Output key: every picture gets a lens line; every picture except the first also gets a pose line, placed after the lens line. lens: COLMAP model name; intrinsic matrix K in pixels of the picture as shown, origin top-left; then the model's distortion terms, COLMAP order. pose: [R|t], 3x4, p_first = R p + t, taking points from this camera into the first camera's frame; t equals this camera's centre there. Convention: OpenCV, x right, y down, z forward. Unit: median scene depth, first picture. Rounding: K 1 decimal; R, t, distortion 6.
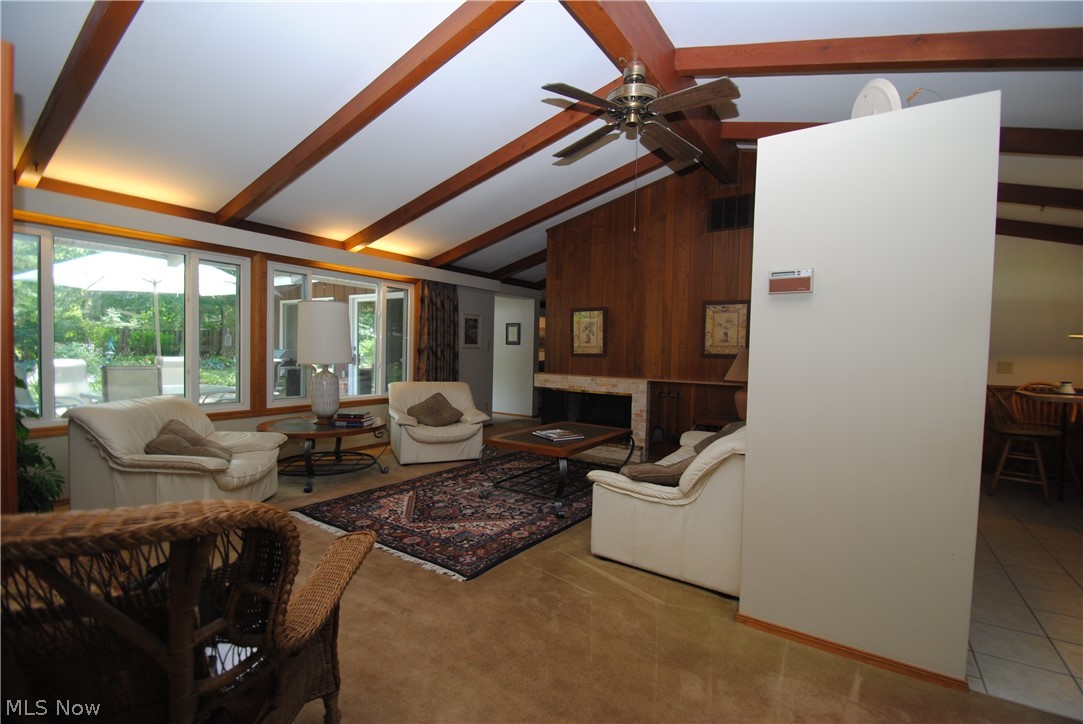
lens RADIAL K [[472.9, 0, 538.8], [0, 472.9, 363.7], [0, 0, 1]] dist [0.004757, 0.000281]
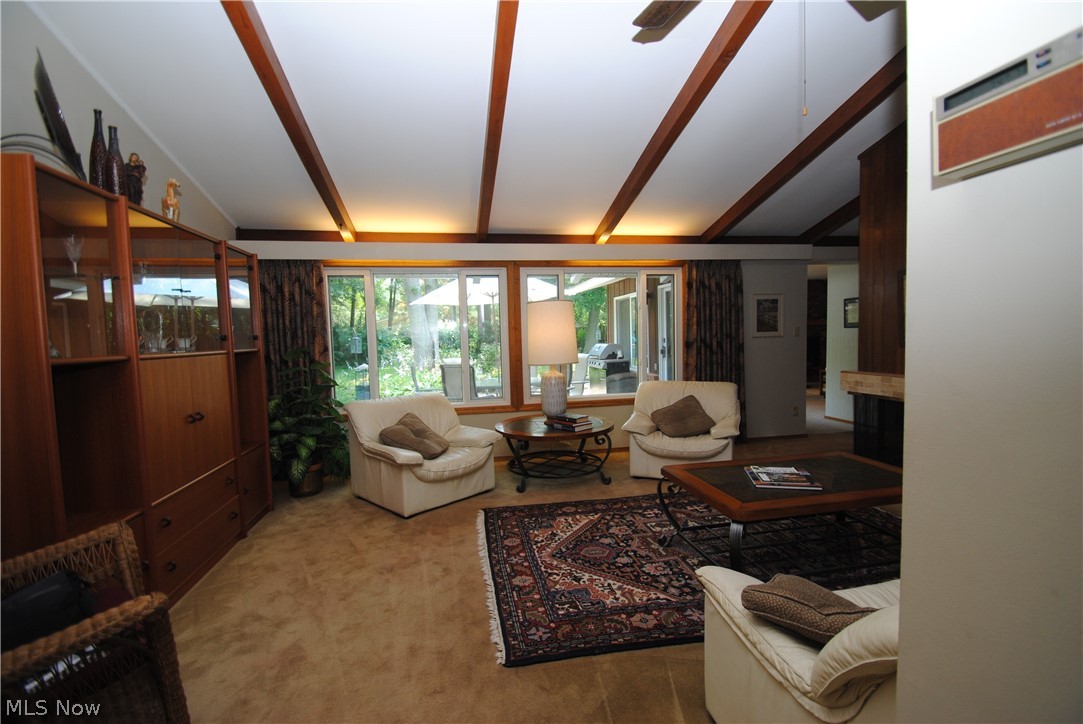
lens RADIAL K [[472.9, 0, 541.4], [0, 472.9, 362.3], [0, 0, 1]] dist [0.004757, 0.000281]
pose [[0.711553, -0.003191, -0.702625, 0.258843], [0.022285, 0.999589, 0.018029, -0.023930], [0.702279, -0.028486, 0.711331, 0.316548]]
